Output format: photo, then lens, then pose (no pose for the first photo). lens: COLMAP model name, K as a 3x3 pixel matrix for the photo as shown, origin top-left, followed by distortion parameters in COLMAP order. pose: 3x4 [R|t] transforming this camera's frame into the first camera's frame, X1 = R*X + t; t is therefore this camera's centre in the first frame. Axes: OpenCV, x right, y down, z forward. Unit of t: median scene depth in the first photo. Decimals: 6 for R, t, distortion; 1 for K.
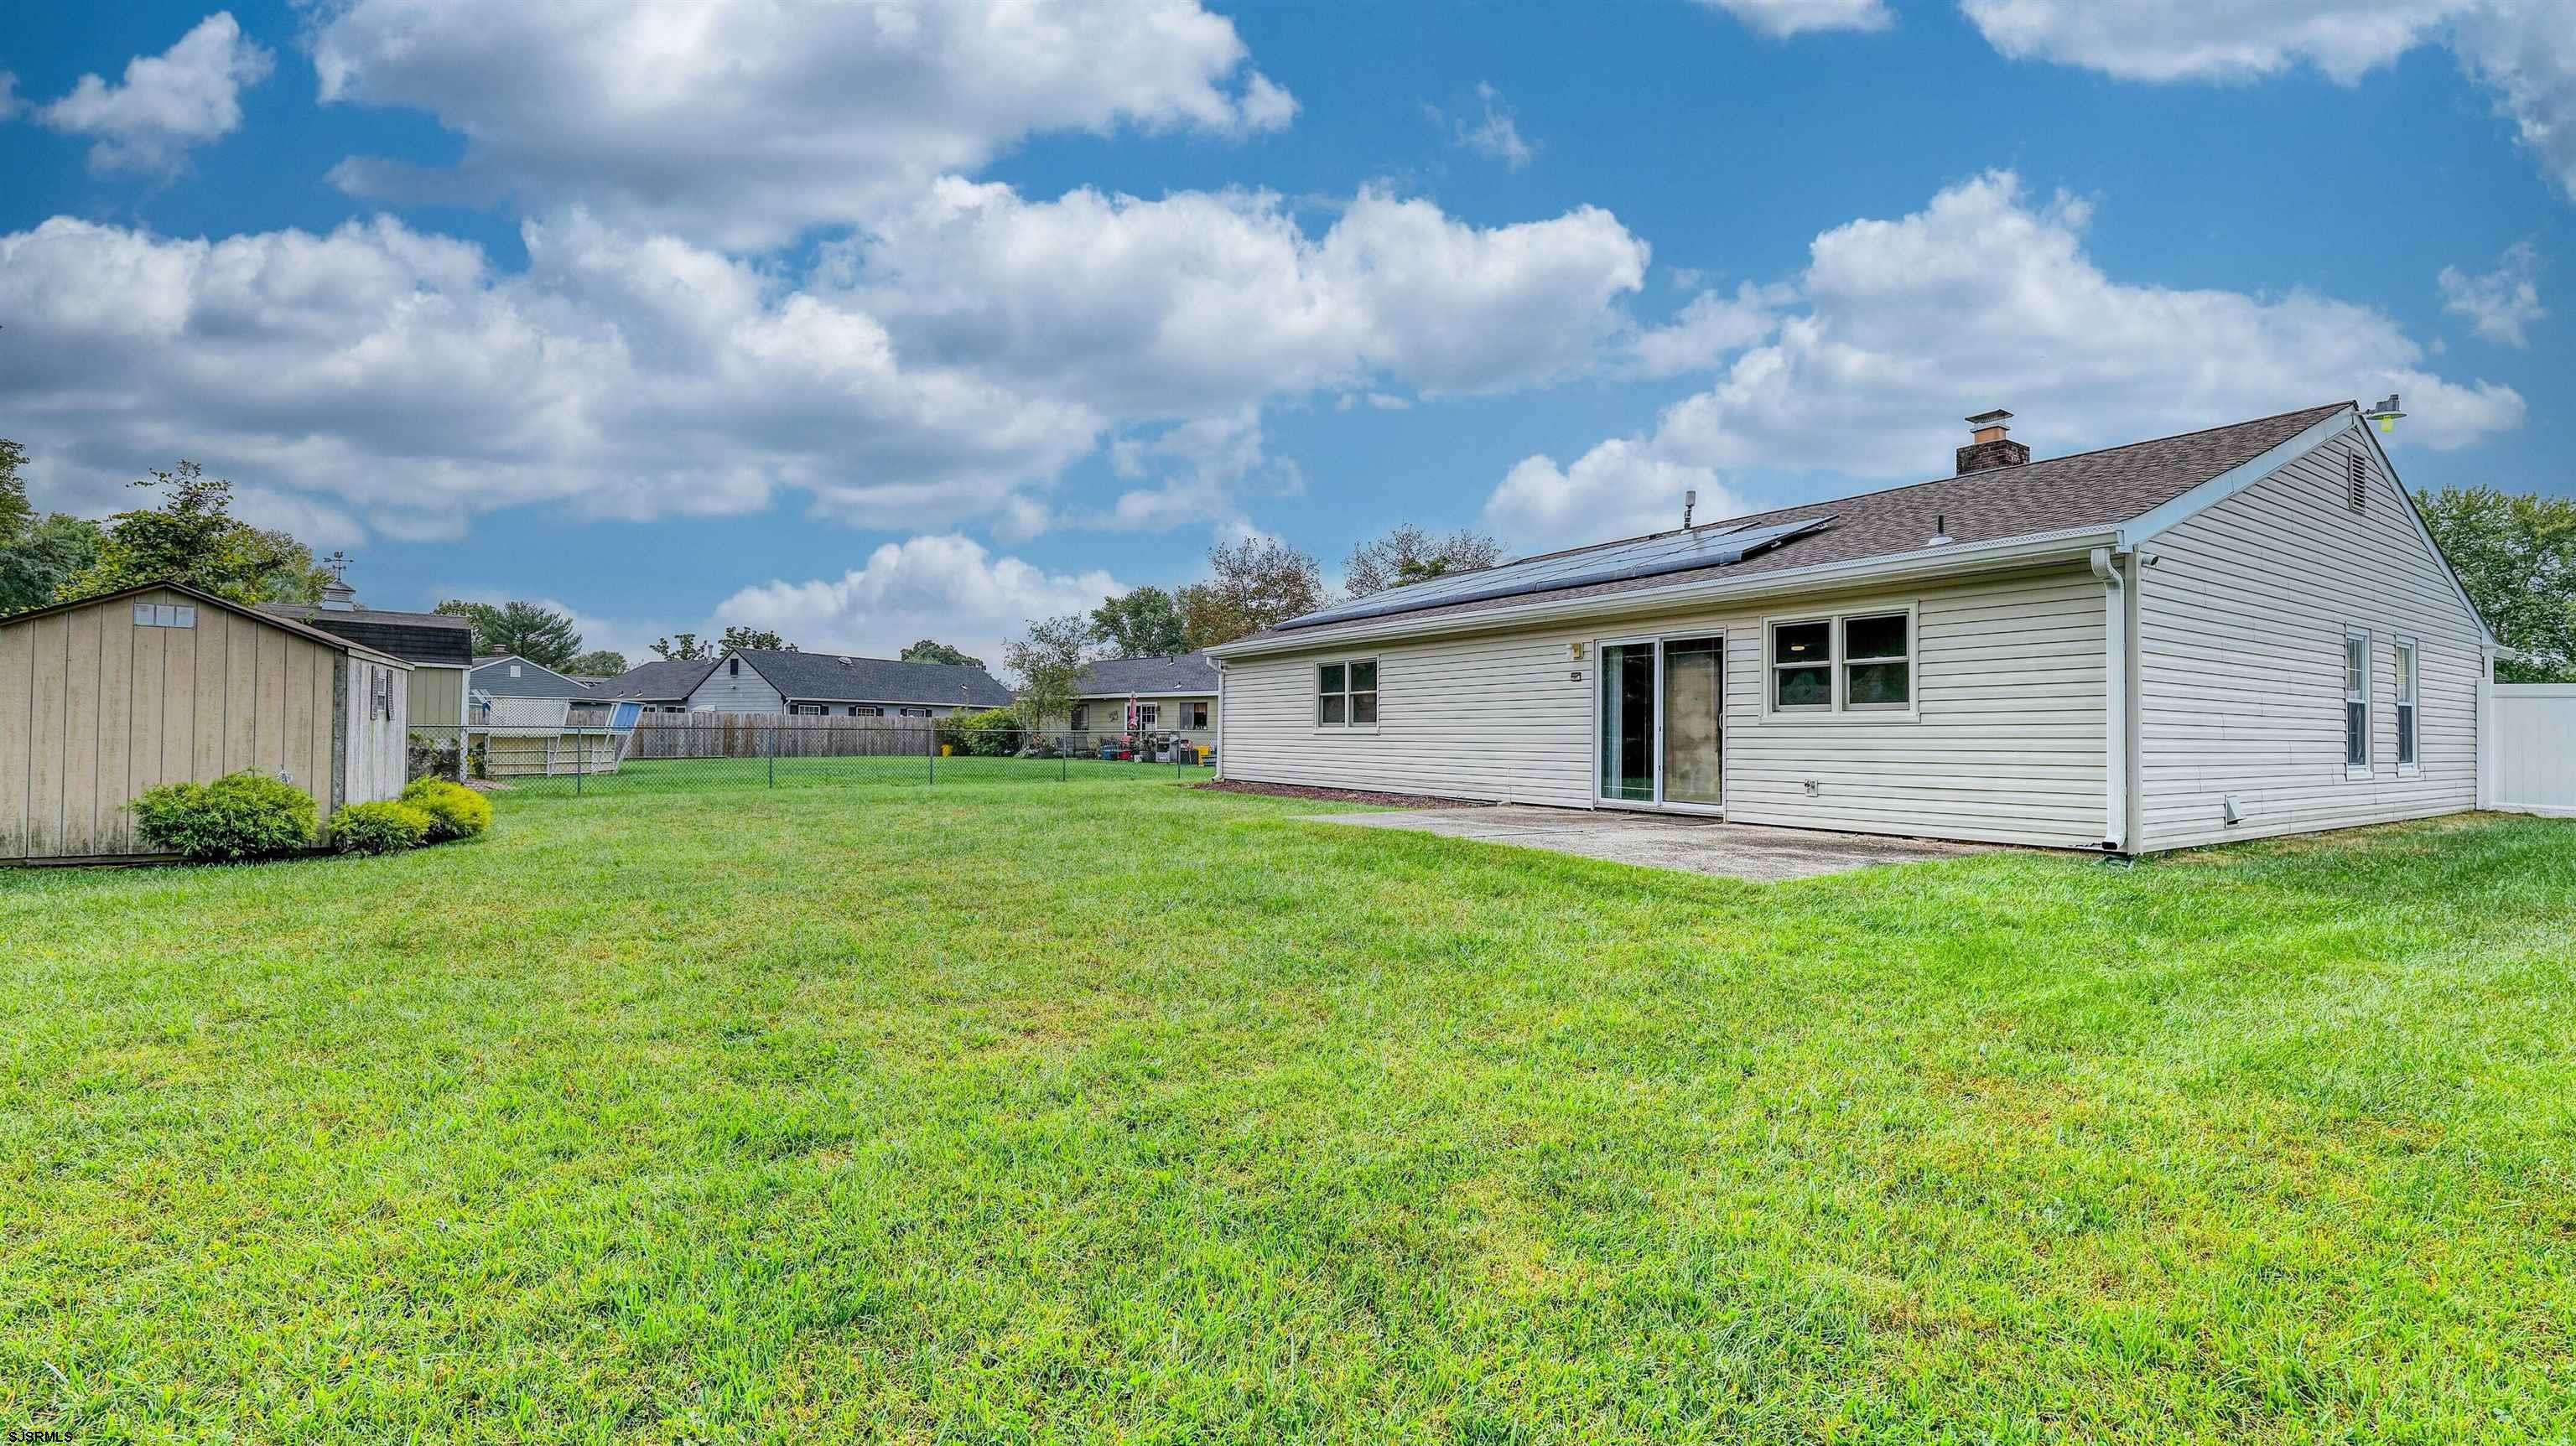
lens RADIAL K [[1044.6, 0, 1276.1], [0, 1044.6, 720.8], [0, 0, 1]] dist [-0.001075, 0.000221]
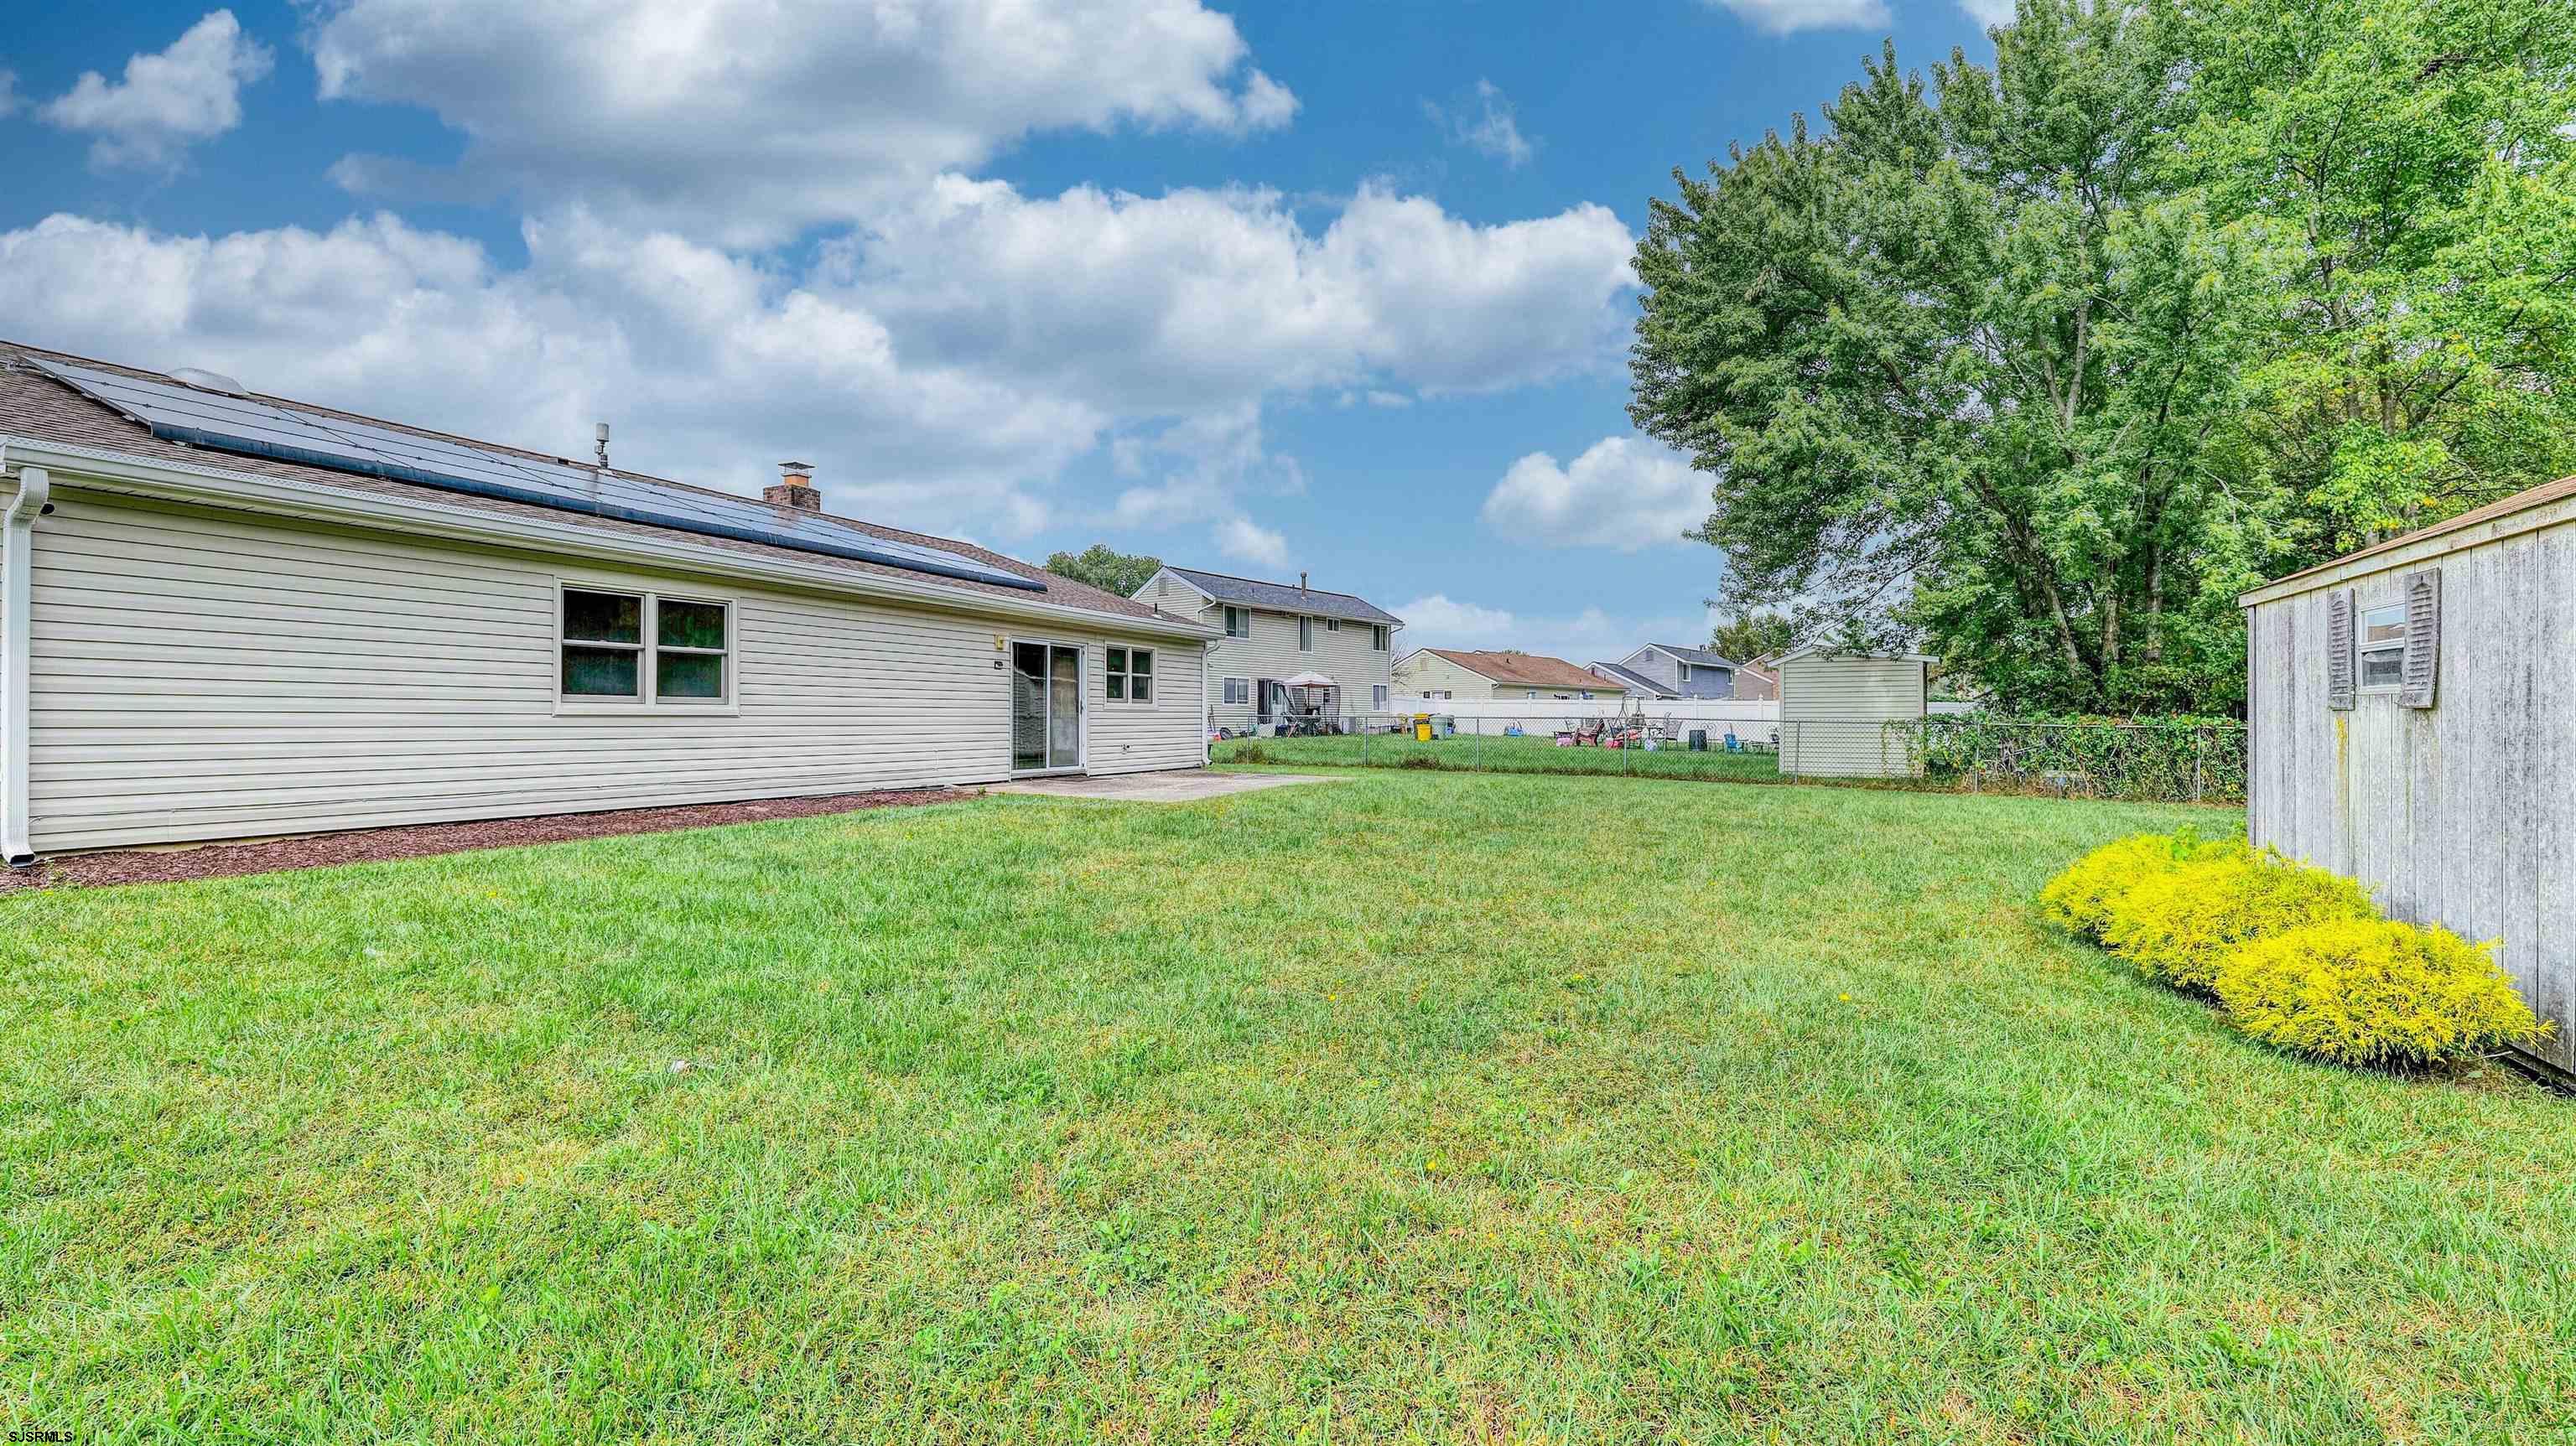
lens RADIAL K [[1044.6, 0, 1276.1], [0, 1044.6, 720.8], [0, 0, 1]] dist [-0.001075, 0.000221]
pose [[-0.515520, -0.007653, 0.856843, -0.637327], [-0.016436, 0.999864, -0.000959, 0.010887], [-0.856720, -0.014577, -0.515576, 1.020524]]
